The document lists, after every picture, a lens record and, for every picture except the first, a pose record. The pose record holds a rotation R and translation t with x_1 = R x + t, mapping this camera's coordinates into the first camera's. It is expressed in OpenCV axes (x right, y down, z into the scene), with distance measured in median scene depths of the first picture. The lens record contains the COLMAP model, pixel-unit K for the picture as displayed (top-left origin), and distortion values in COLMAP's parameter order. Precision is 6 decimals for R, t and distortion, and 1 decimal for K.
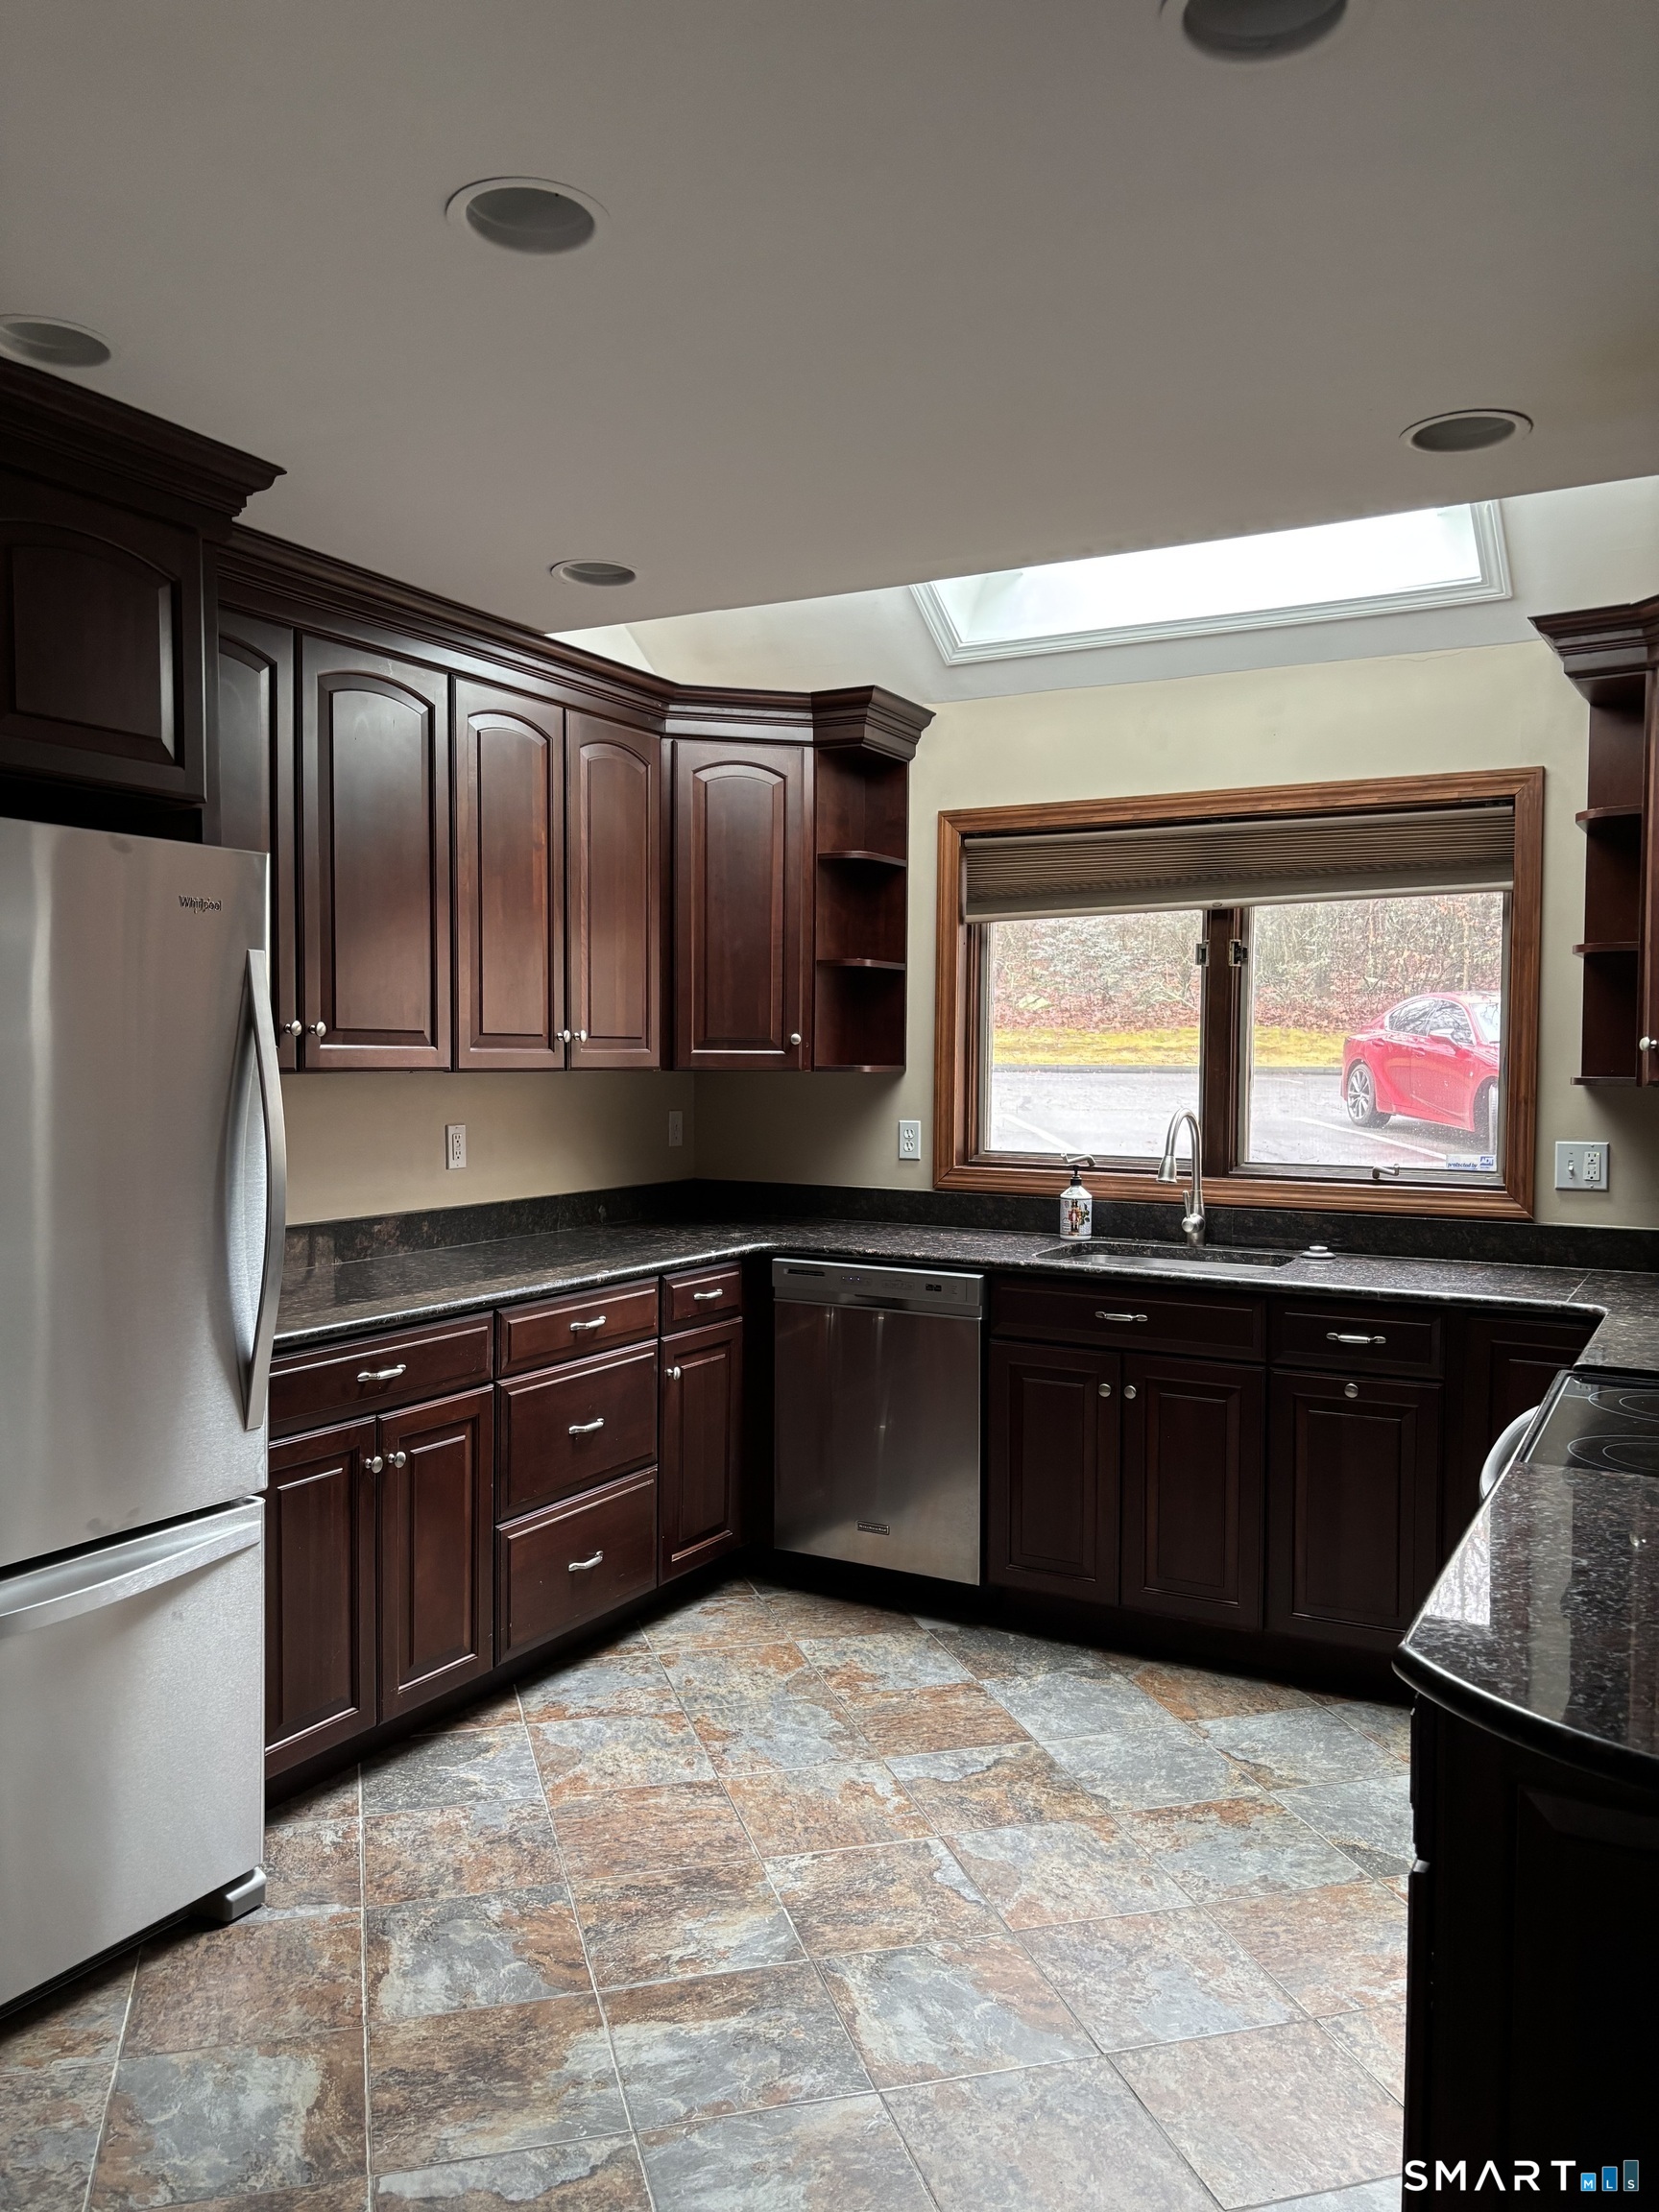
lens RADIAL K [[1664.9, 0, 812.5], [0, 1664.9, 1138.0], [0, 0, 1]] dist [0.035609, -0.046491]
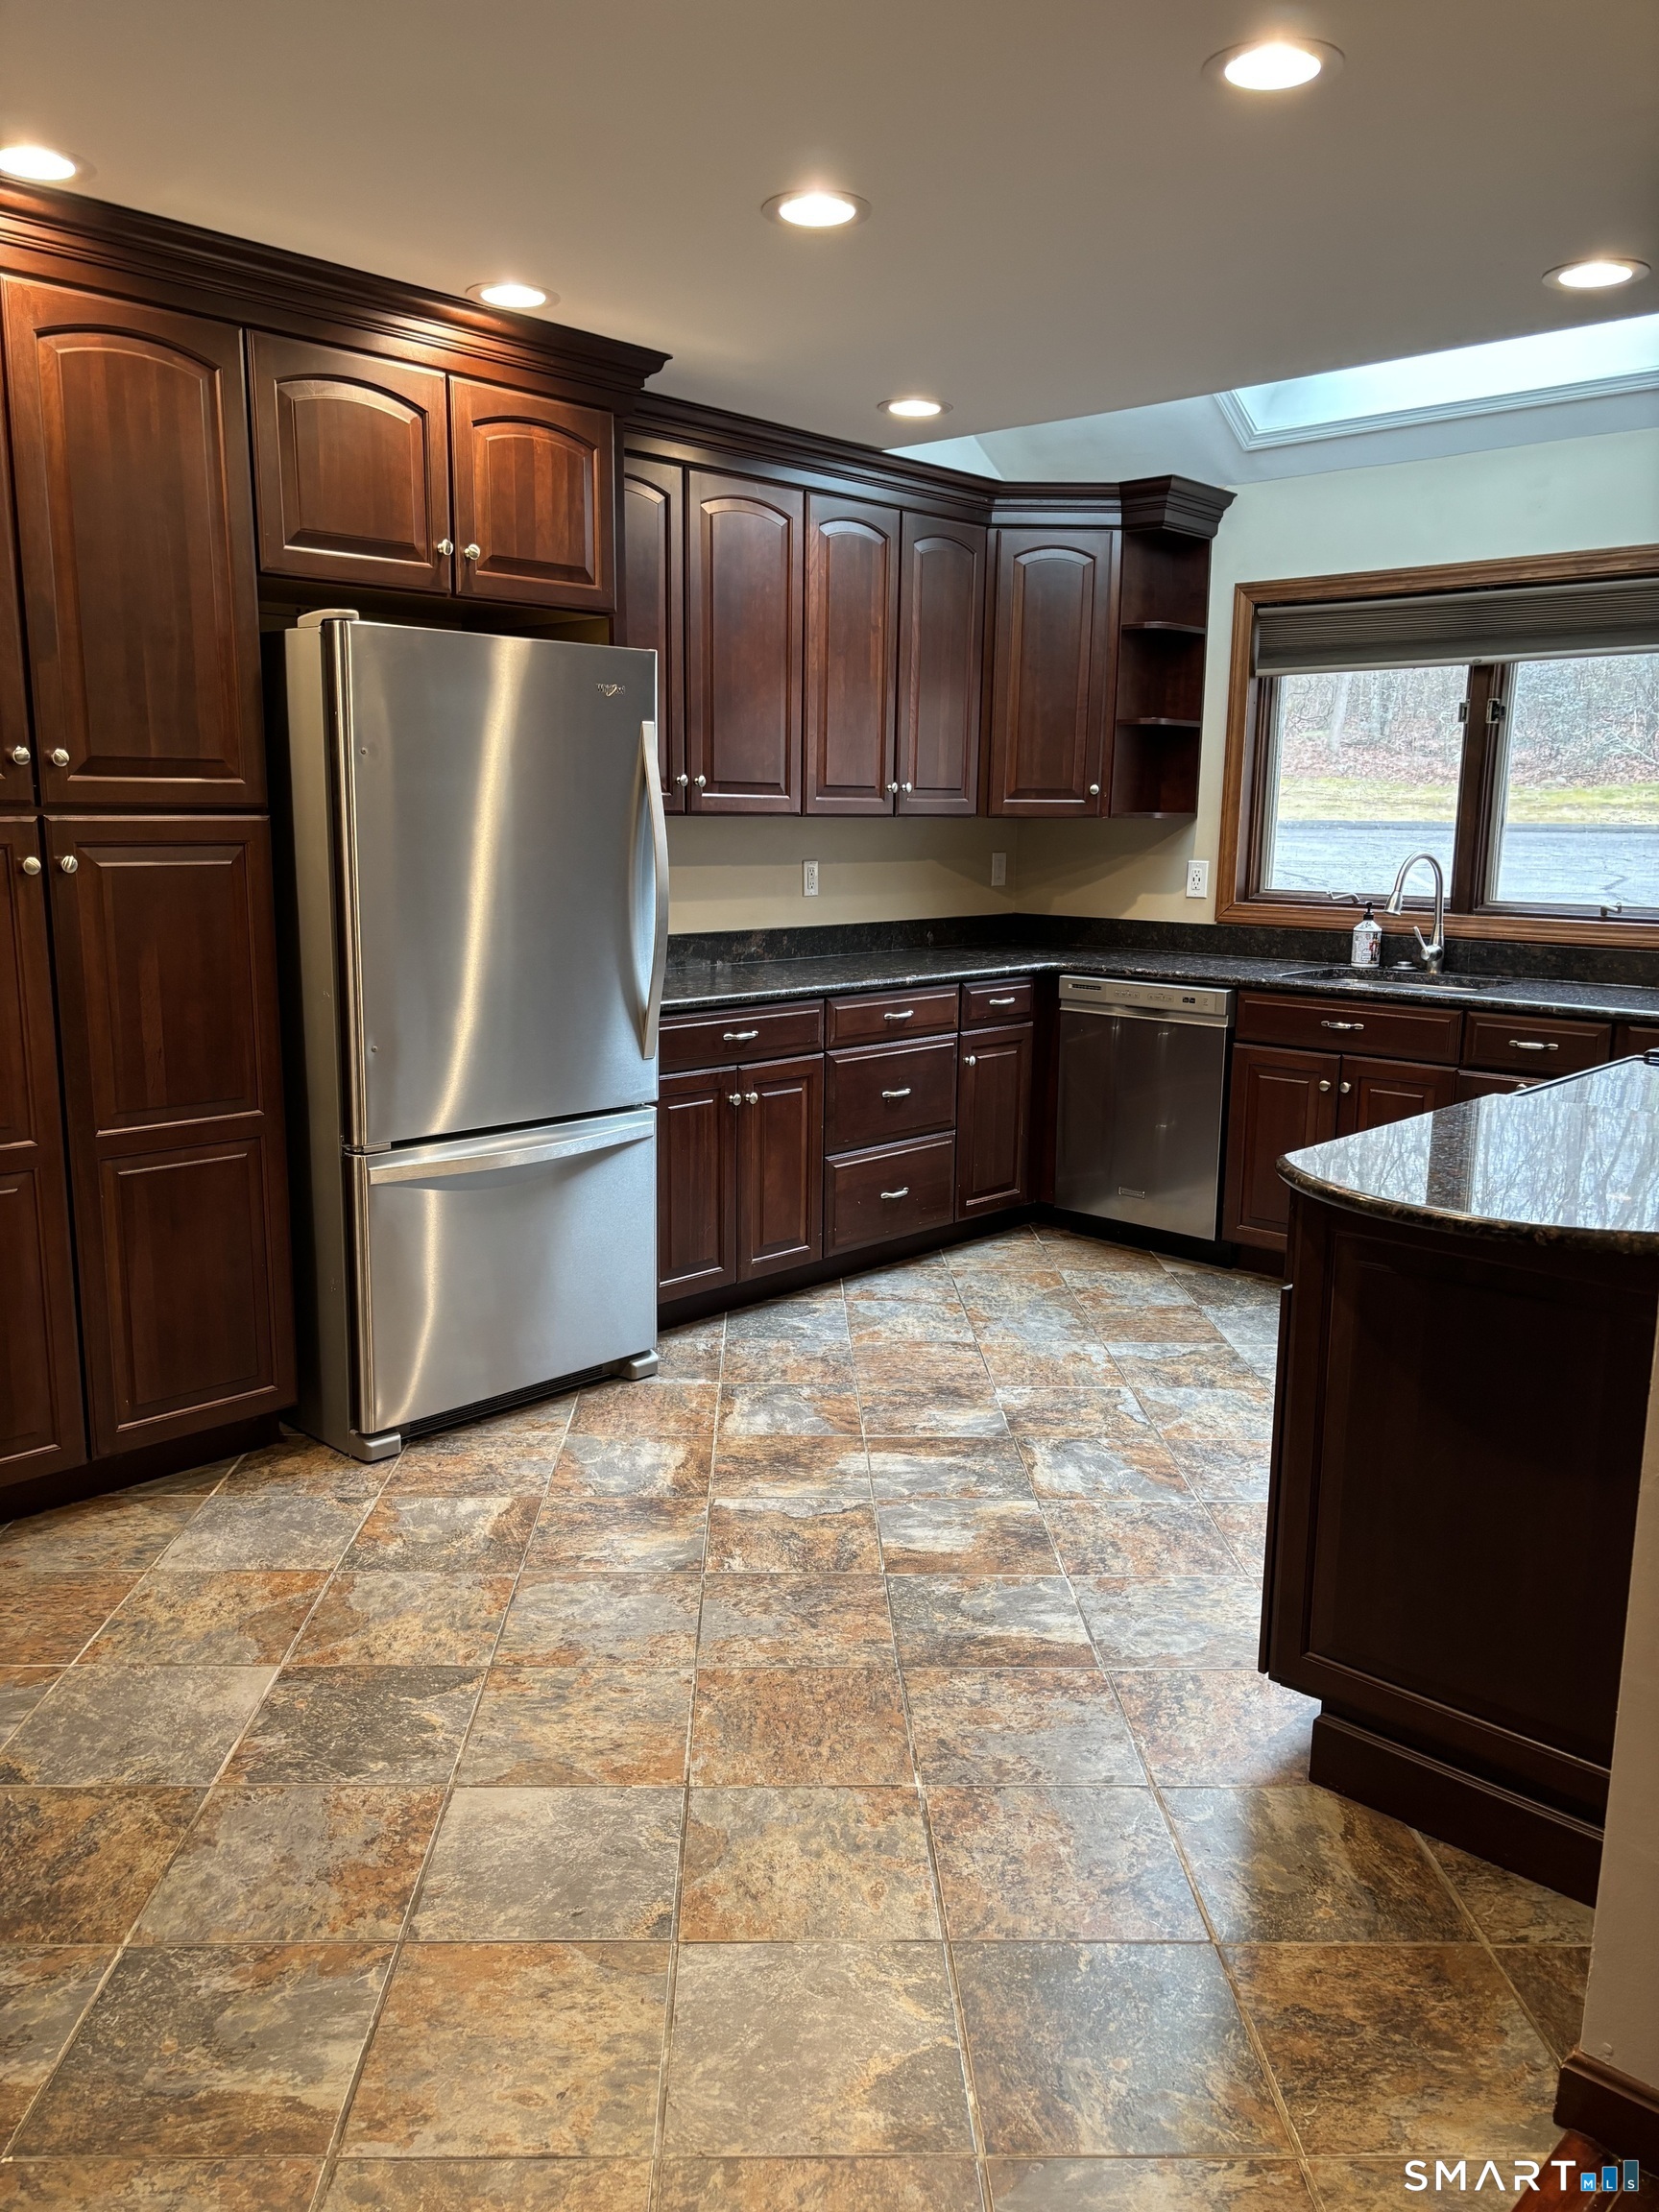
lens RADIAL K [[1663.5, 0, 836.9], [0, 1663.5, 1155.5], [0, 0, 1]] dist [0.118103, -0.369881]
pose [[0.972040, 0.050706, -0.229275, 0.127103], [-0.015239, 0.987971, 0.153888, 0.022055], [0.234320, -0.146091, 0.961120, -0.291774]]
